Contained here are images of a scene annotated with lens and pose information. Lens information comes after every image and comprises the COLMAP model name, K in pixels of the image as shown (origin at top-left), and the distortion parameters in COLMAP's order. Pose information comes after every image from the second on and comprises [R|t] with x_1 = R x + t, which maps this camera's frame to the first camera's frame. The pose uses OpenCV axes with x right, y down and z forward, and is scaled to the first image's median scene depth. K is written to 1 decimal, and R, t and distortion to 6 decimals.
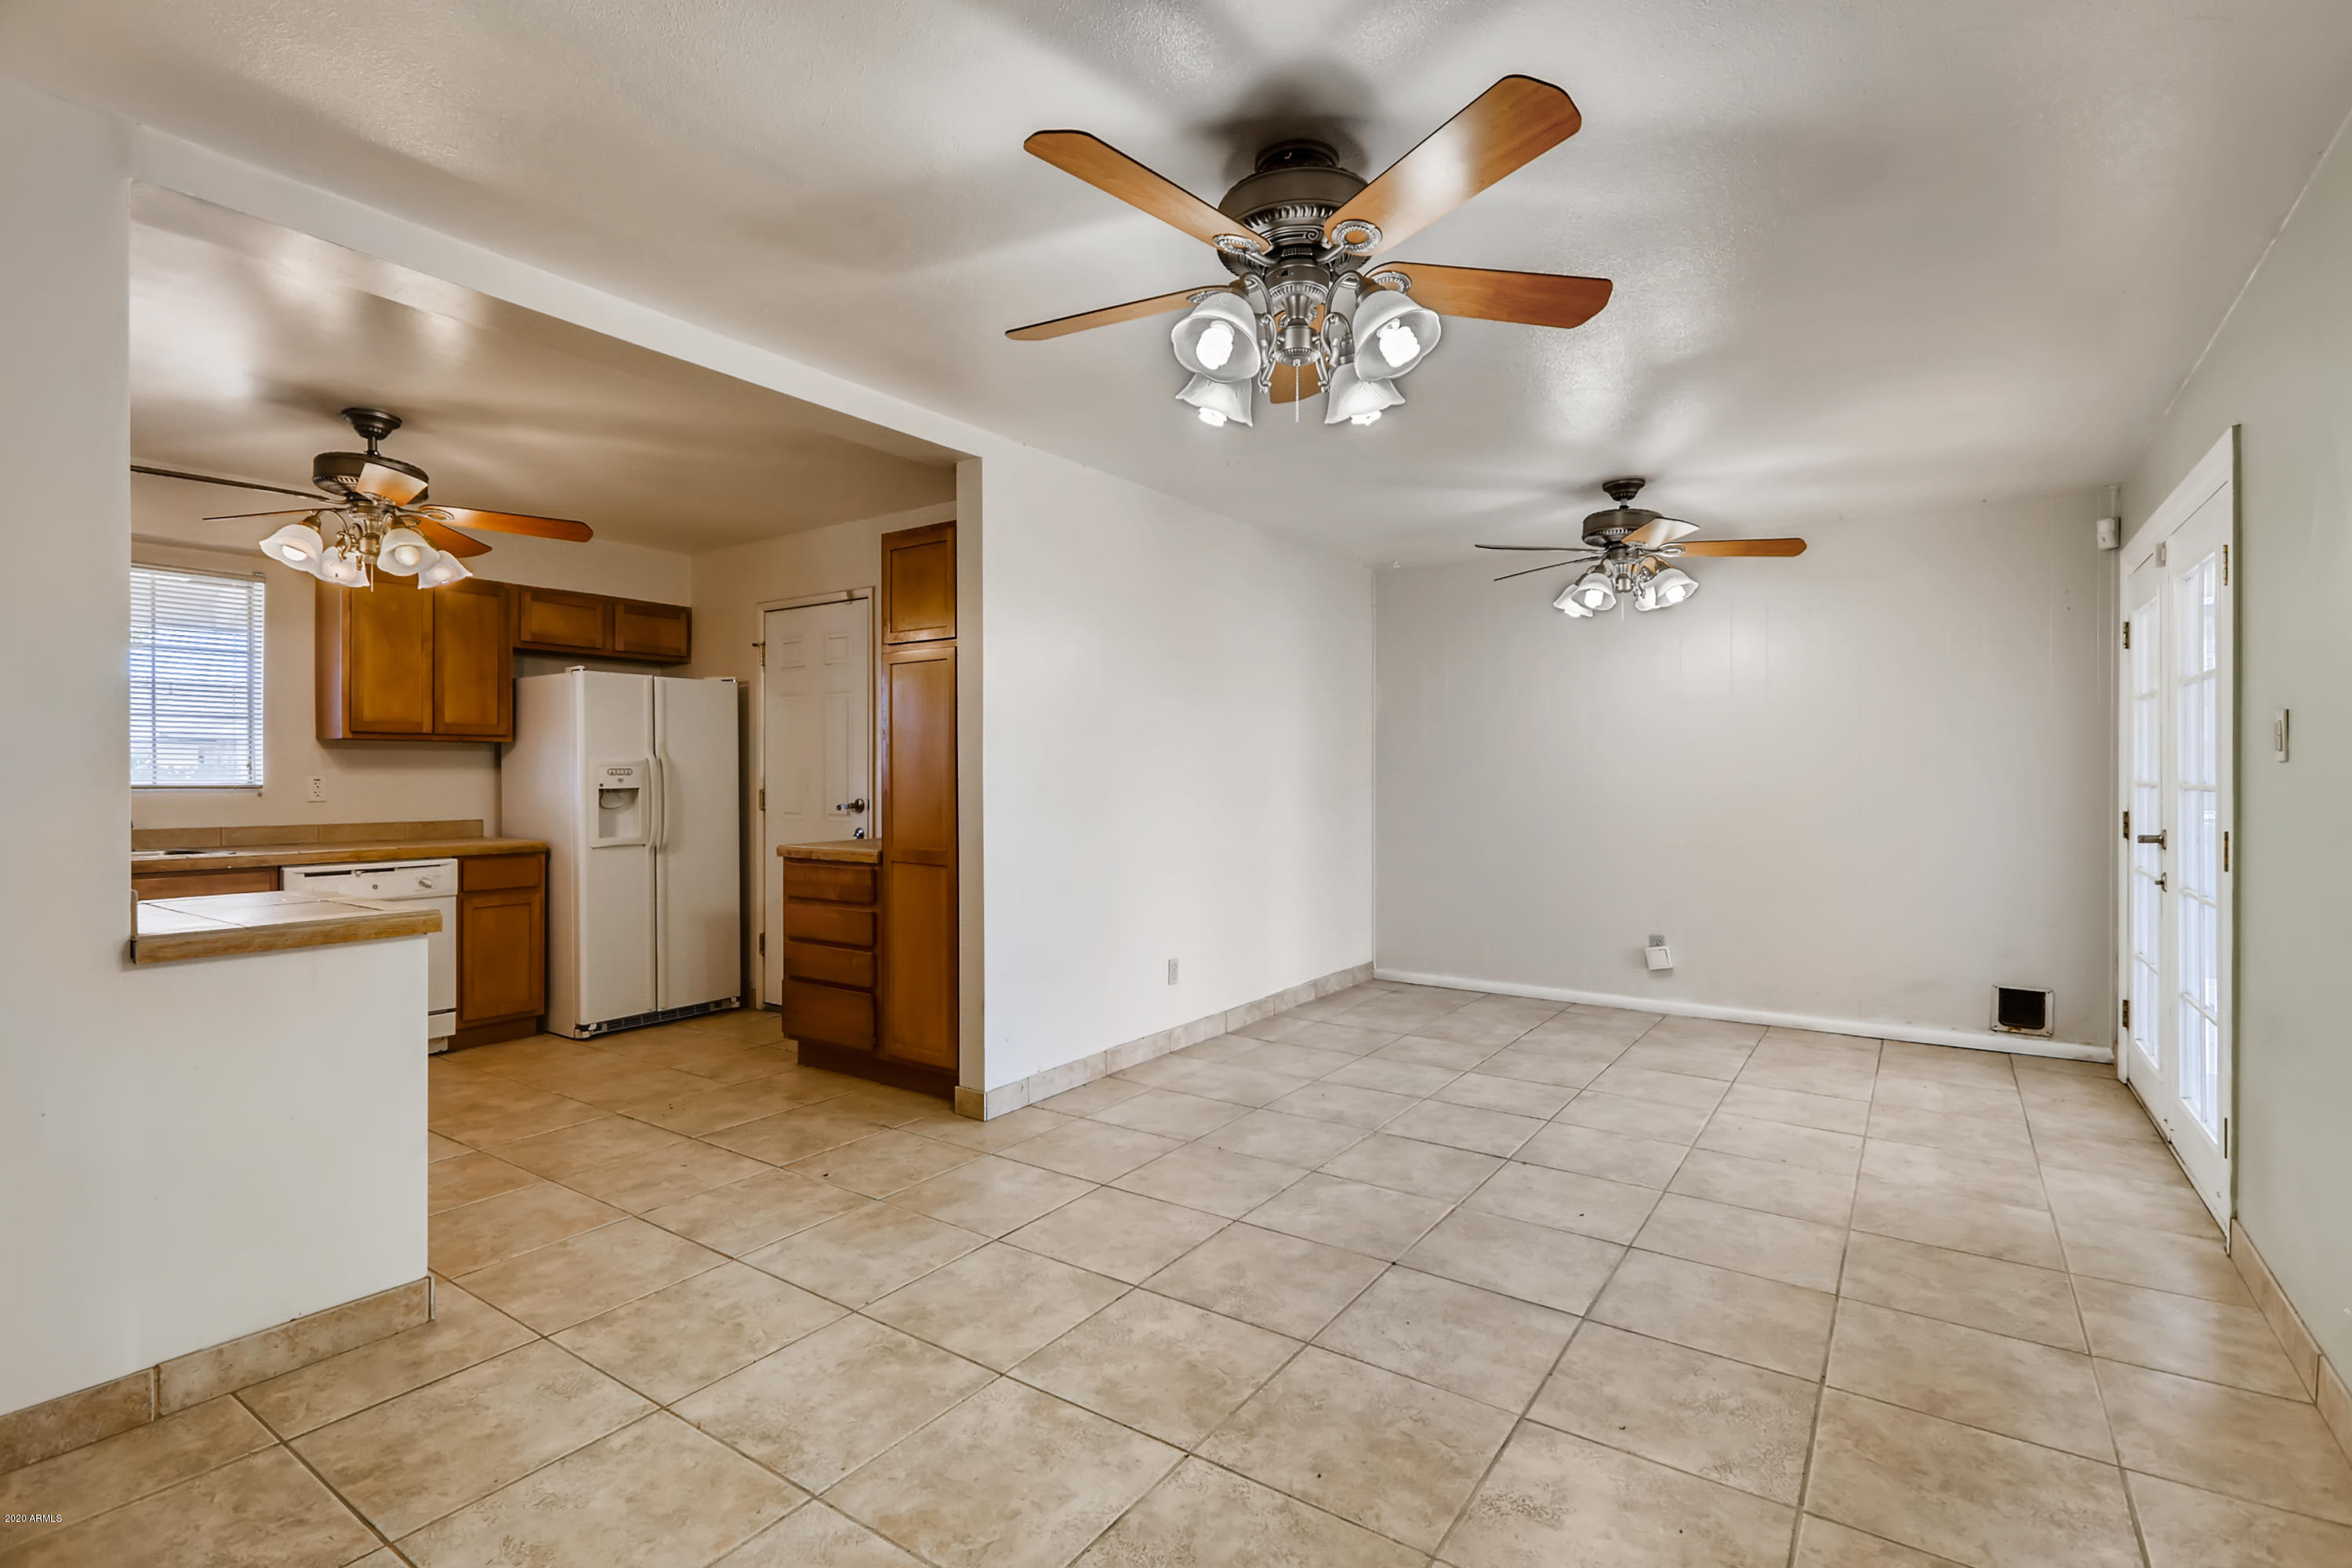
lens RADIAL K [[1092.8, 0, 1176.7], [0, 1092.8, 776.8], [0, 0, 1]] dist [-0.001822, -0.000209]
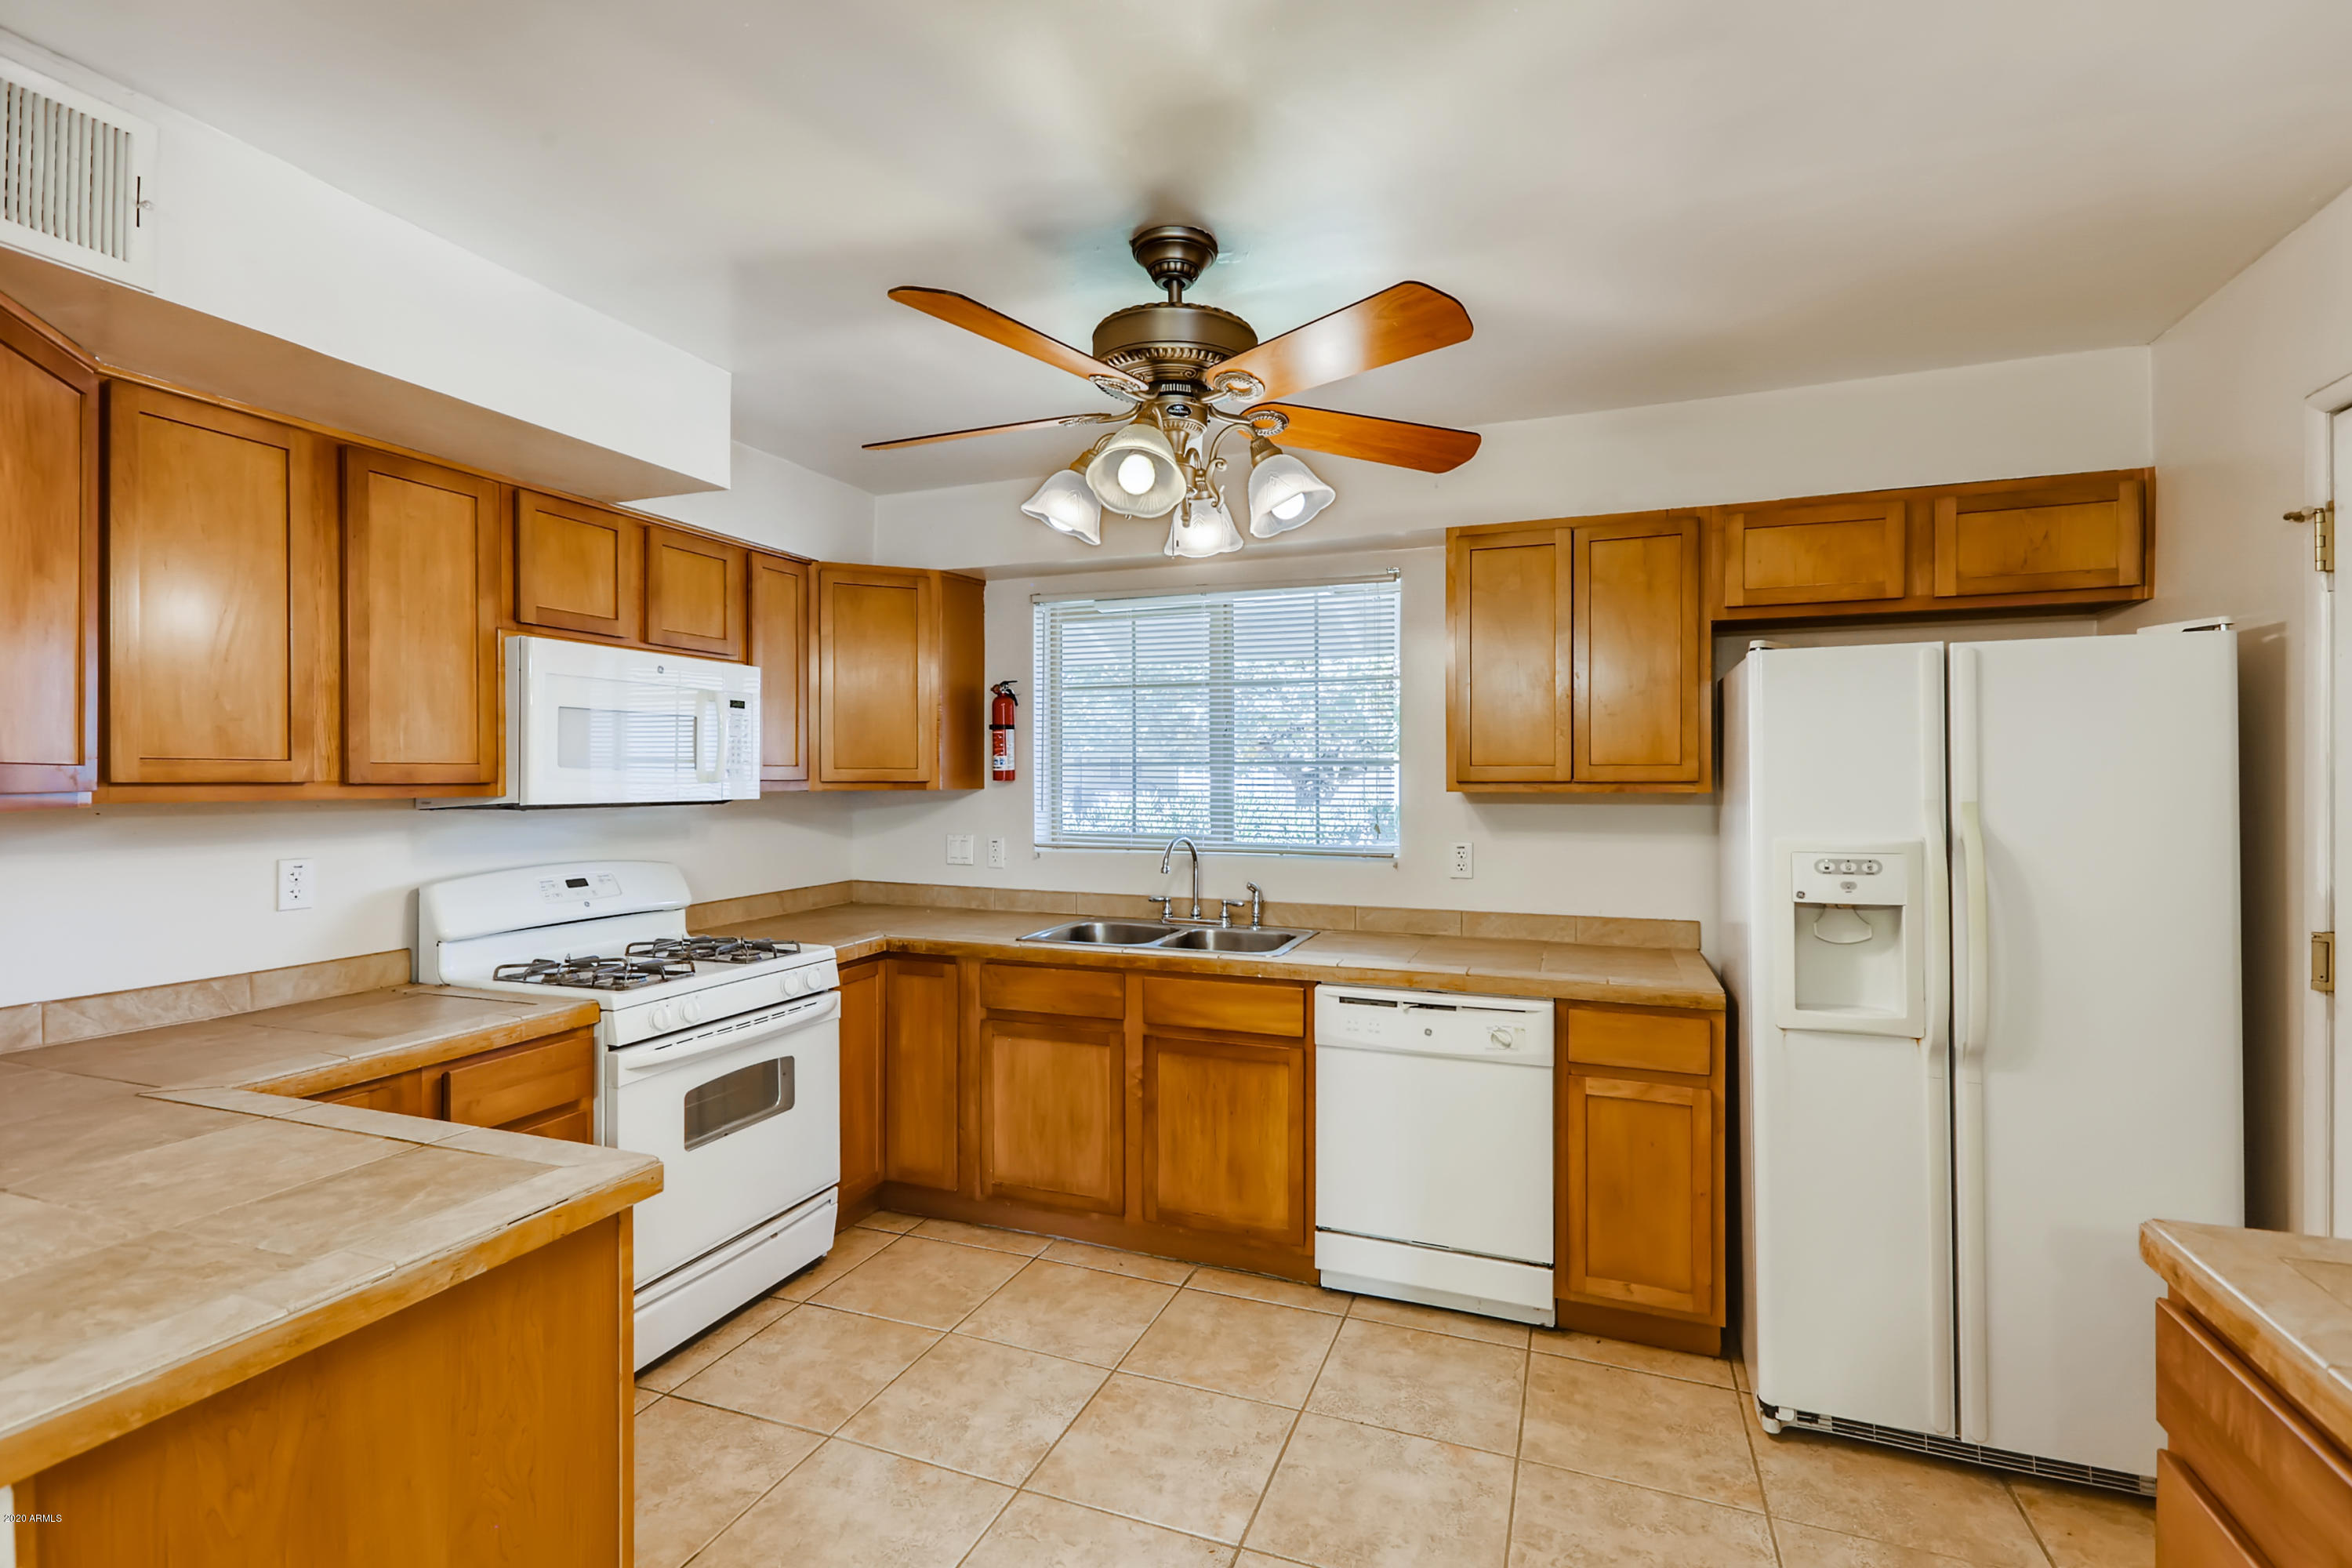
lens RADIAL K [[1086.4, 0, 1175.2], [0, 1086.4, 774.2], [0, 0, 1]] dist [0.018800, -0.000346]
pose [[0.236840, -0.001645, -0.971547, -0.184839], [-0.000248, 0.999998, -0.001753, -0.054561], [0.971549, 0.000657, 0.236839, 0.826405]]
